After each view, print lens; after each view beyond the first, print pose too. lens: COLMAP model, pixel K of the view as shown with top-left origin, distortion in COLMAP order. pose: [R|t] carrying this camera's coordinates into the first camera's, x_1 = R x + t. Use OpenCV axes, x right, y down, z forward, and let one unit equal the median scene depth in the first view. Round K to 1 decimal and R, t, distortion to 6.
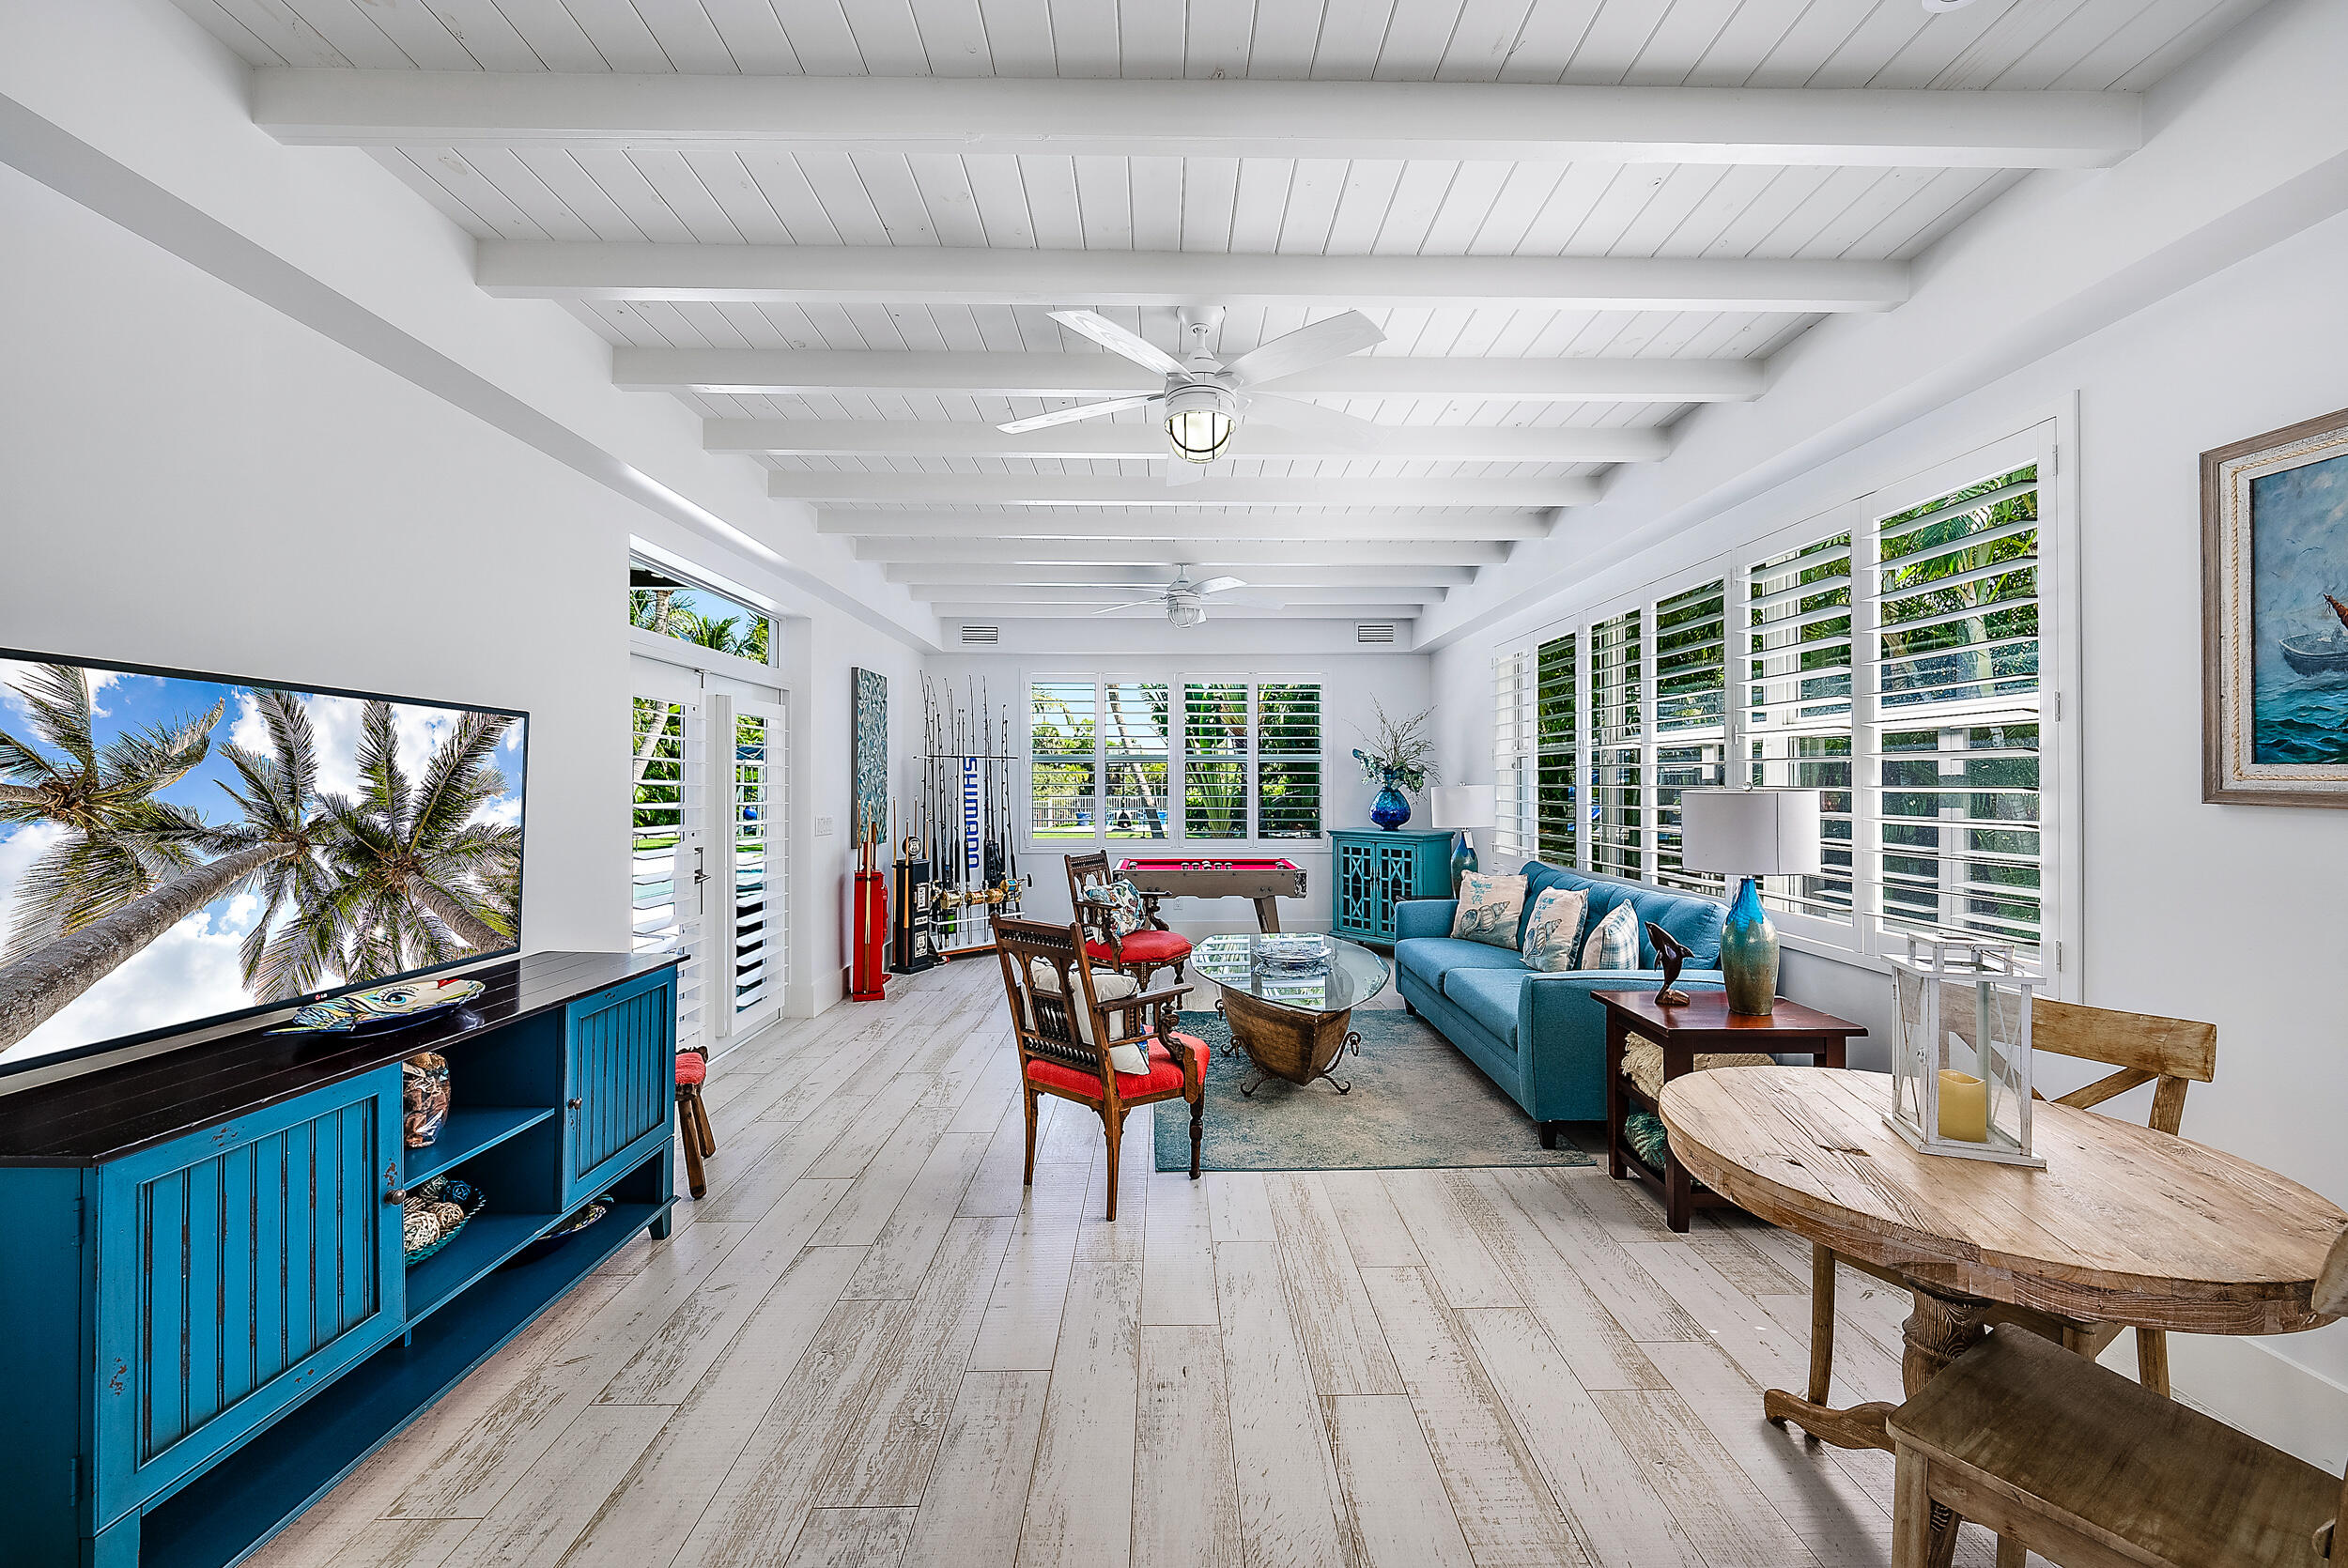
lens RADIAL K [[887.5, 0, 1177.5], [0, 887.5, 781.1], [0, 0, 1]] dist [0.002164, 0.000078]
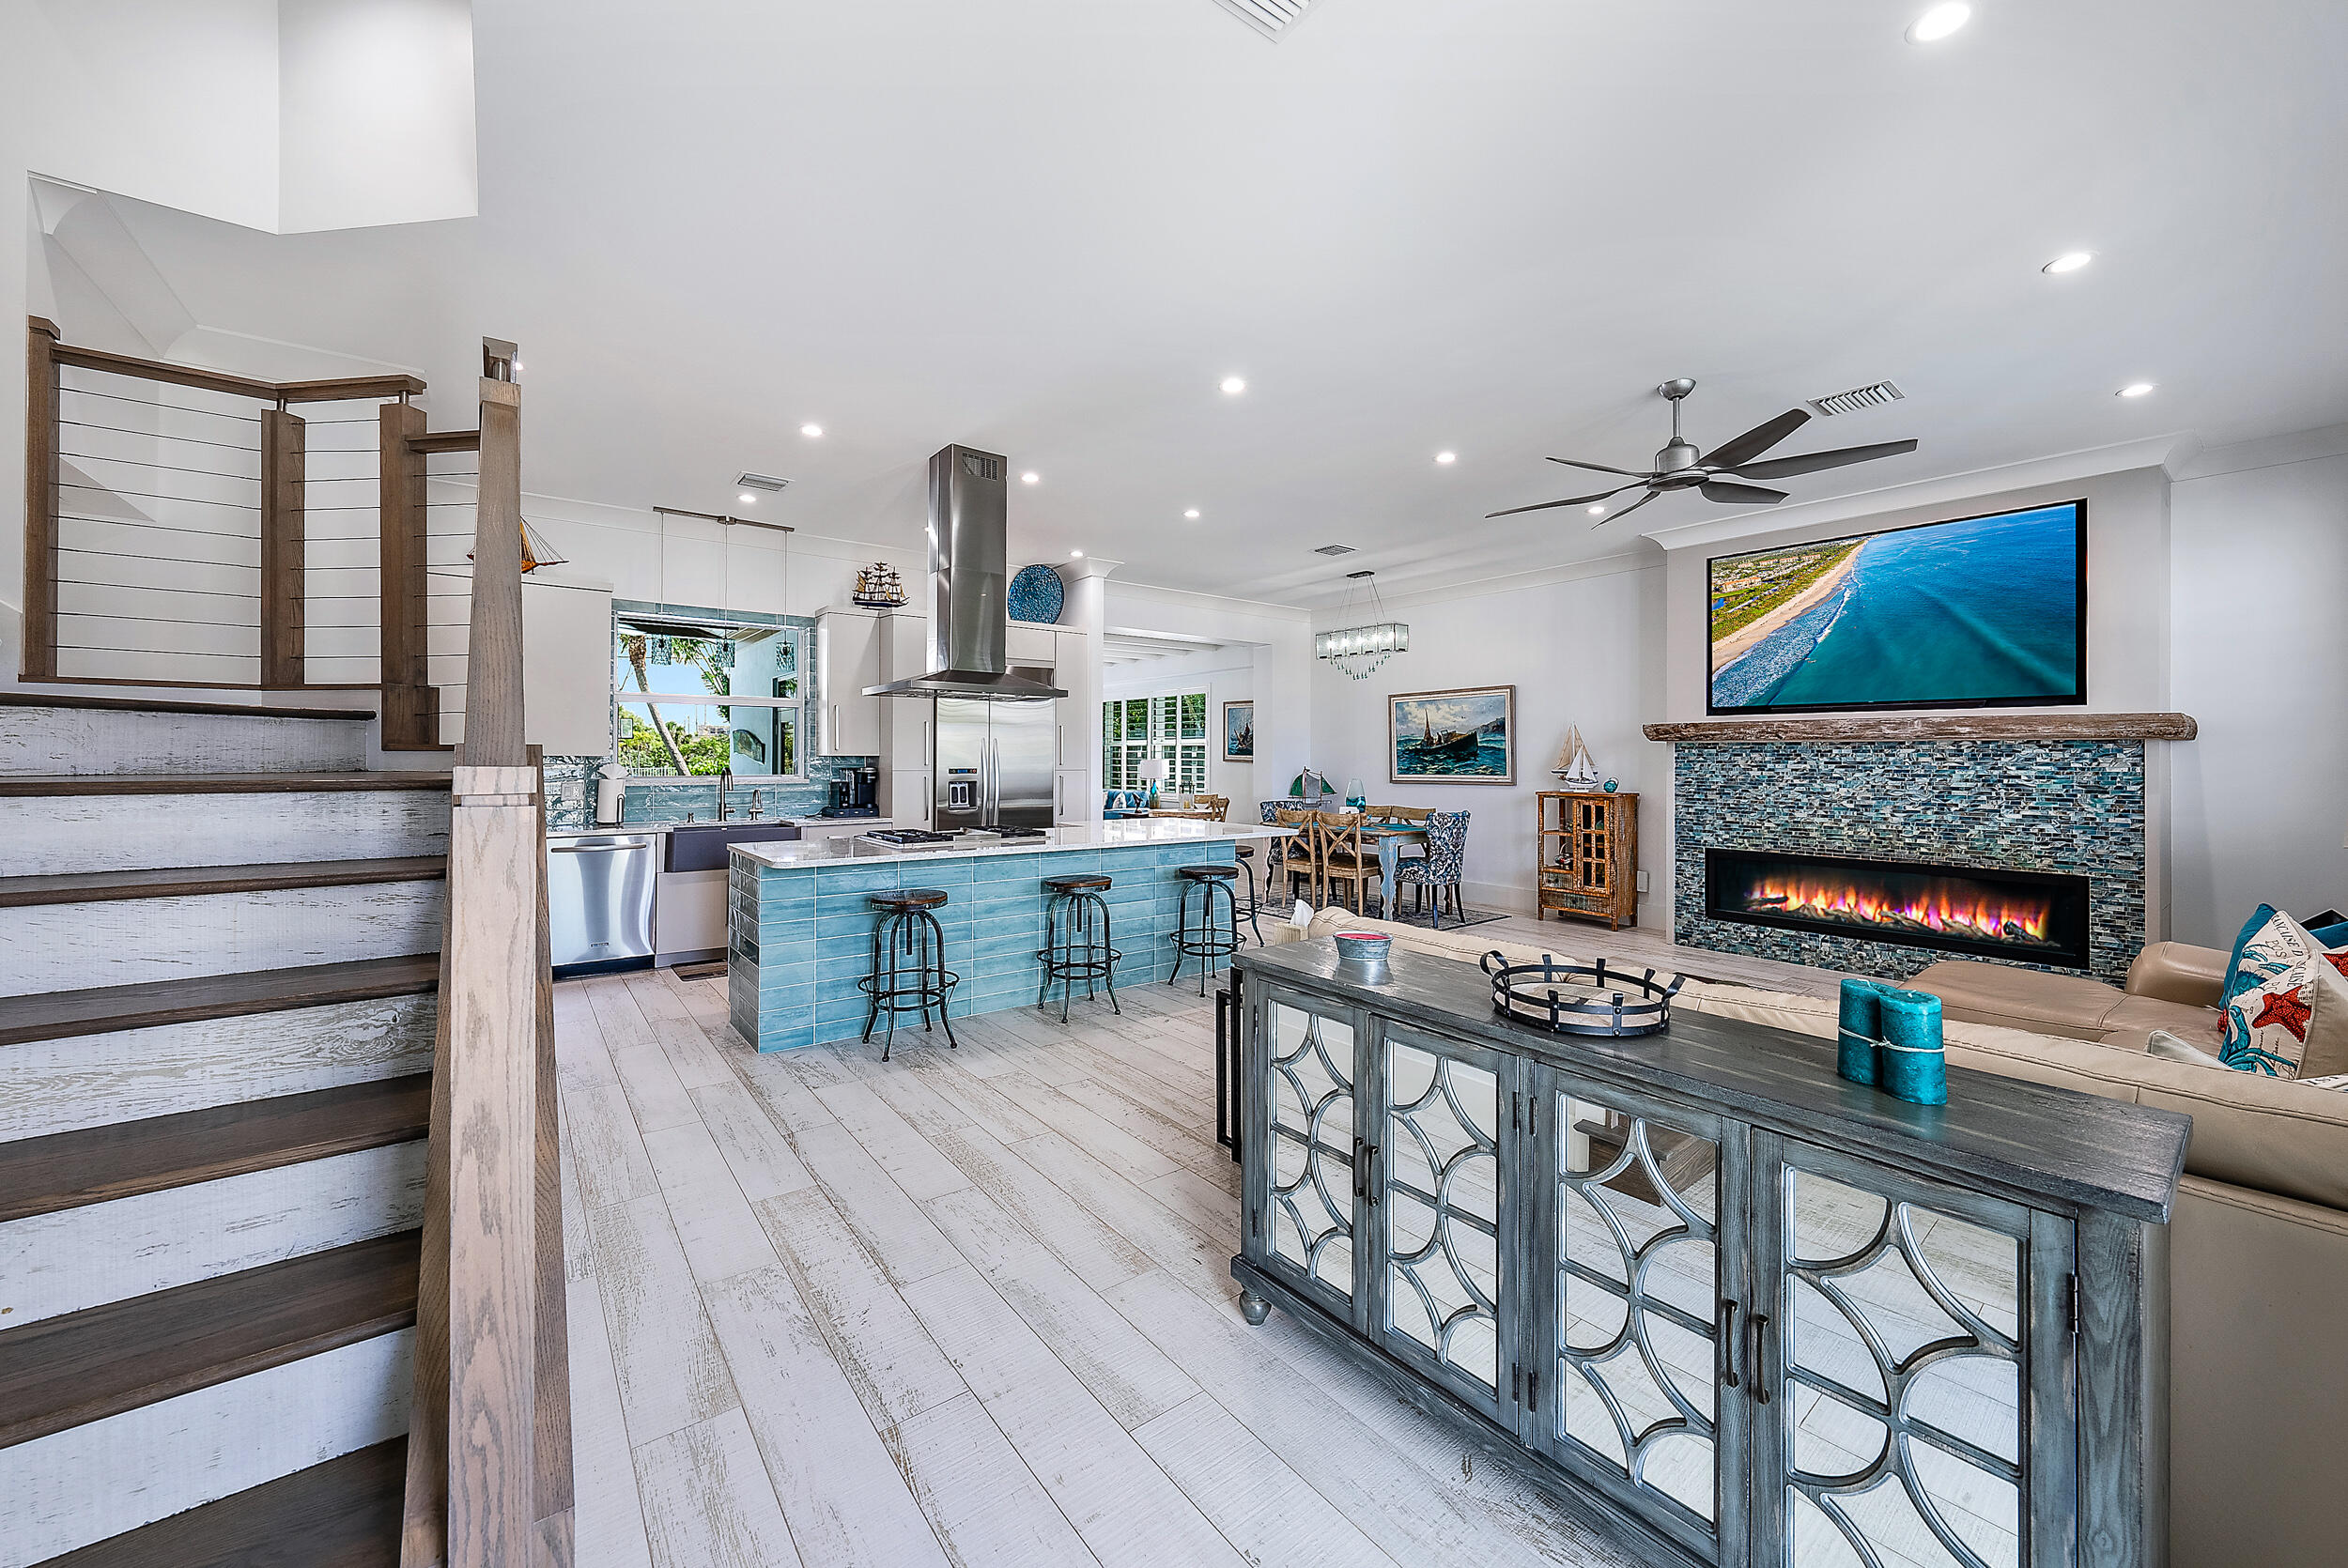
lens RADIAL K [[882.1, 0, 1166.9], [0, 882.1, 754.3], [0, 0, 1]] dist [-0.008787, 0.000369]
pose [[0.808346, 0.005455, 0.588682, -0.898535], [-0.006430, 0.999979, -0.000437, -0.006039], [-0.588672, -0.003433, 0.808365, -1.222640]]
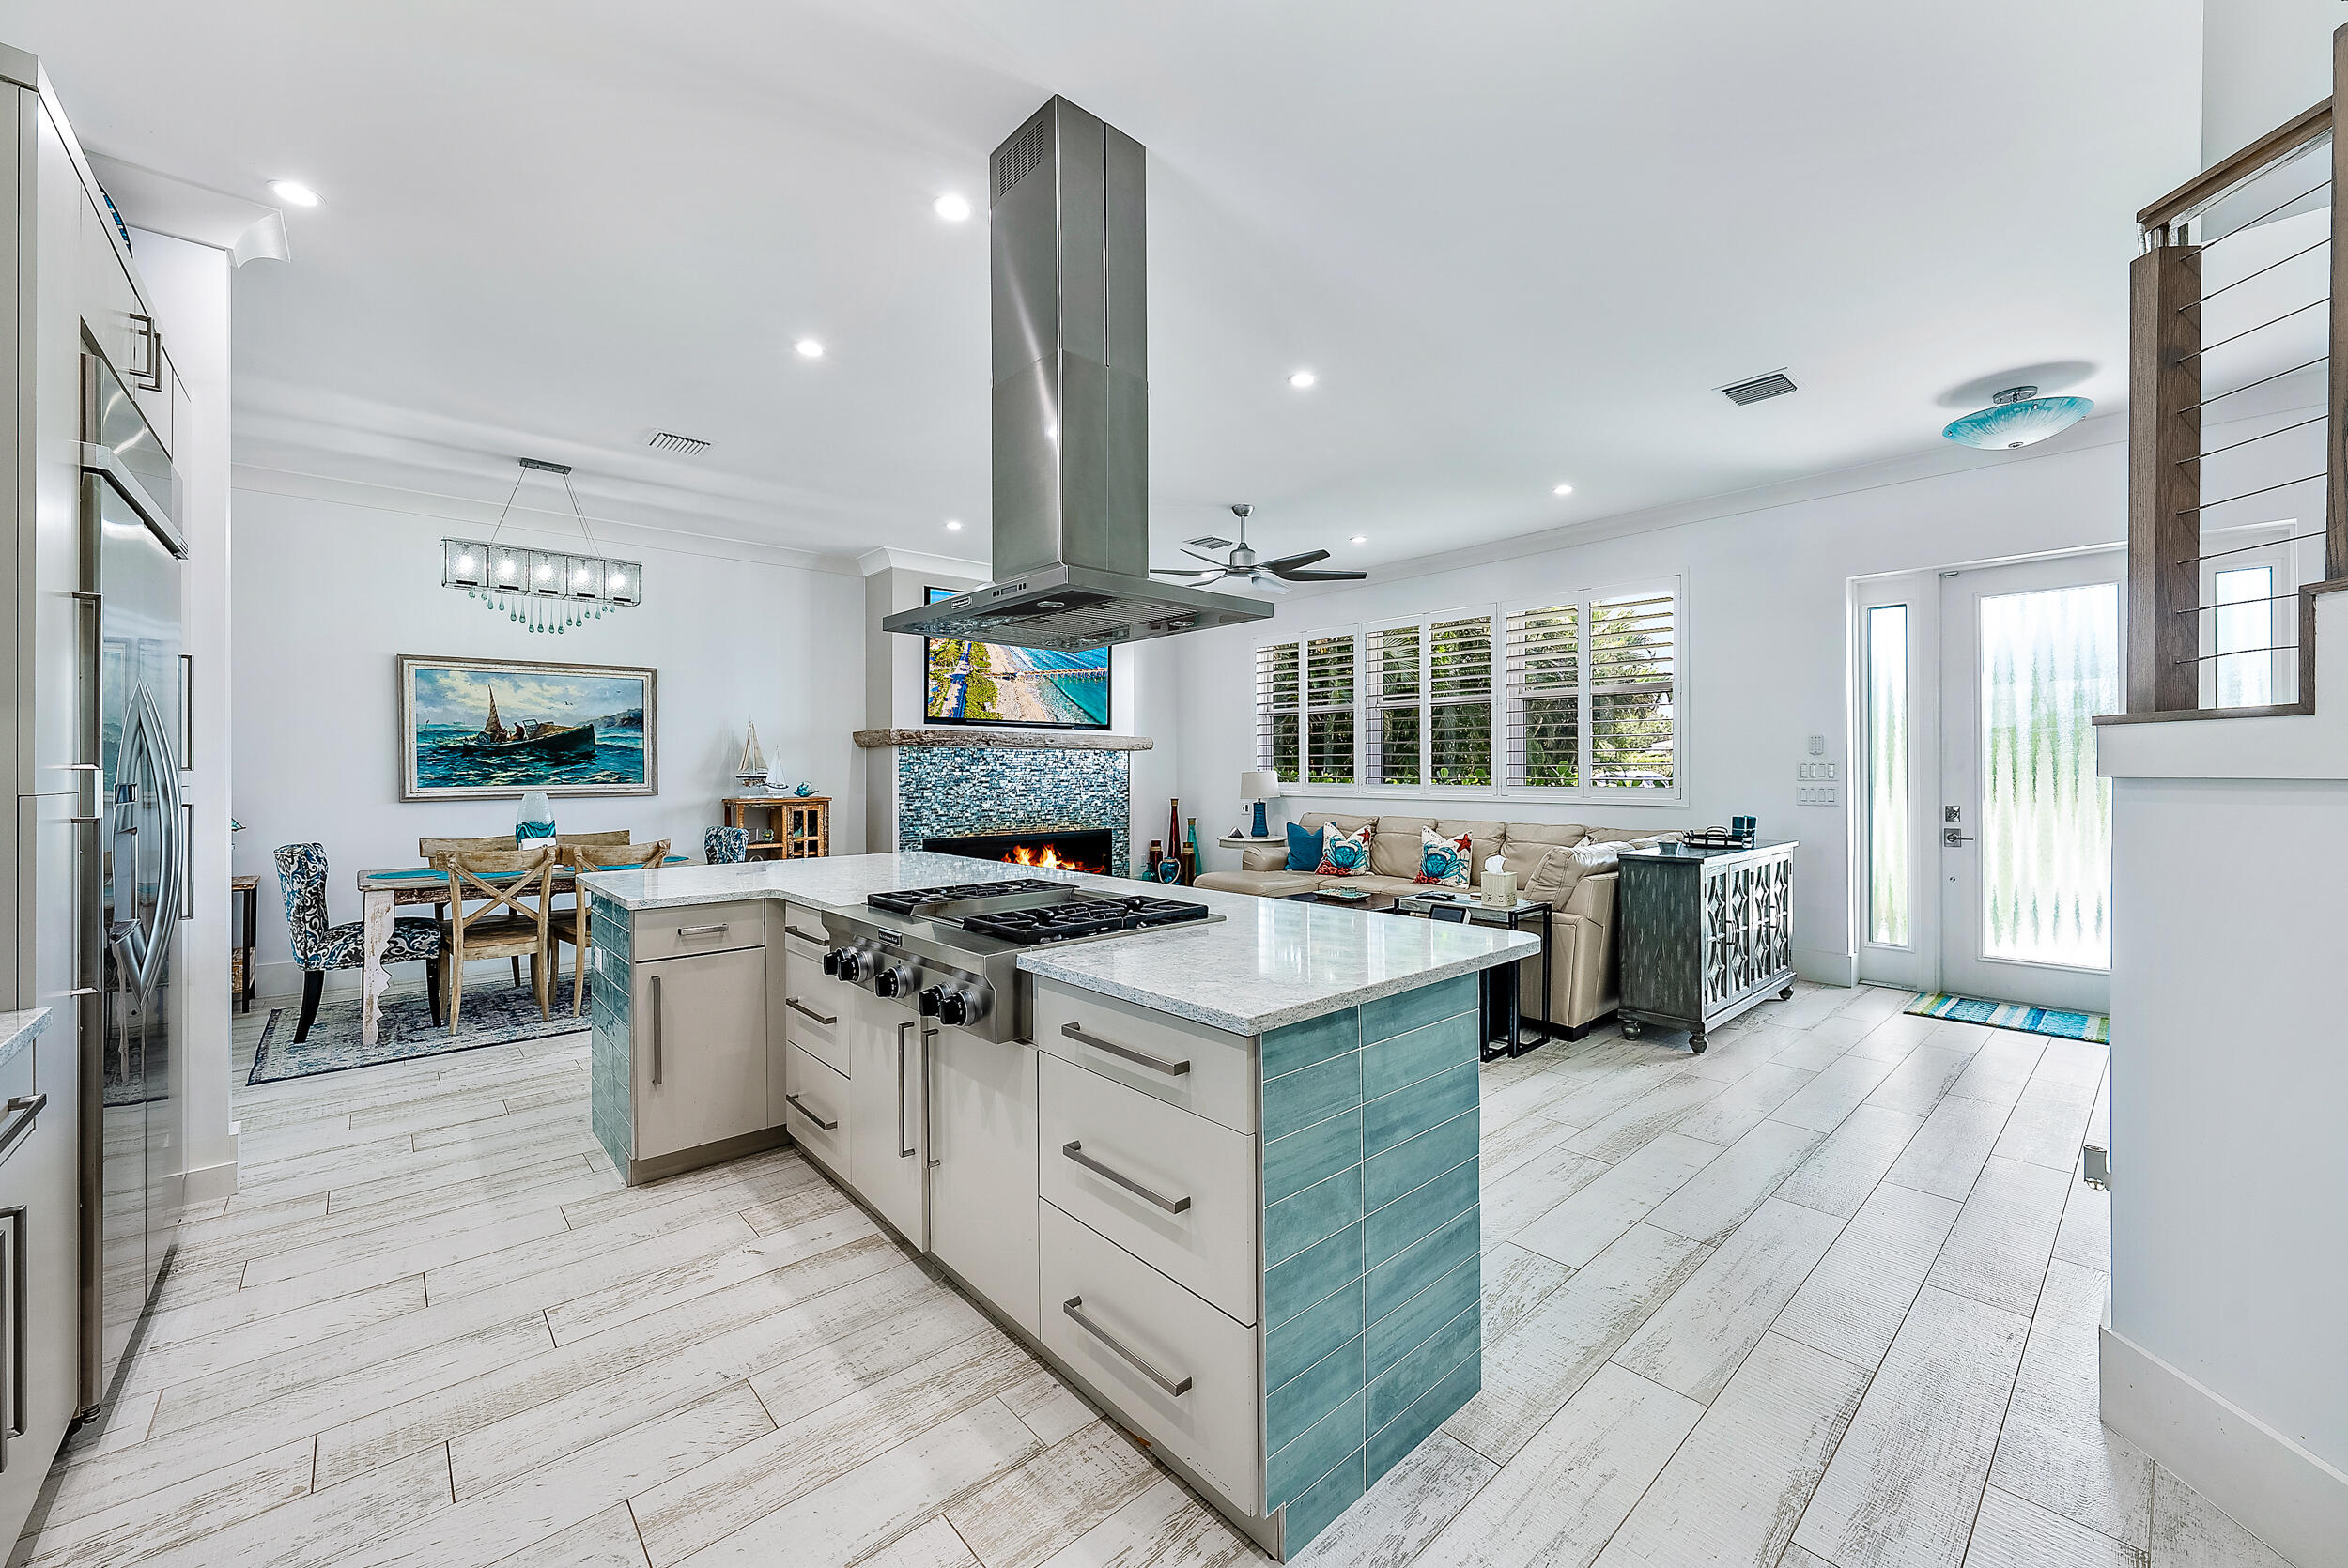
lens RADIAL K [[918.7, 0, 1172.2], [0, 918.7, 774.8], [0, 0, 1]] dist [-0.003355, 0.000767]
pose [[-0.650490, -0.002331, 0.759511, -0.929542], [-0.000132, 0.999996, 0.002956, 0.010478], [-0.759515, 0.001822, -0.650488, -0.123360]]
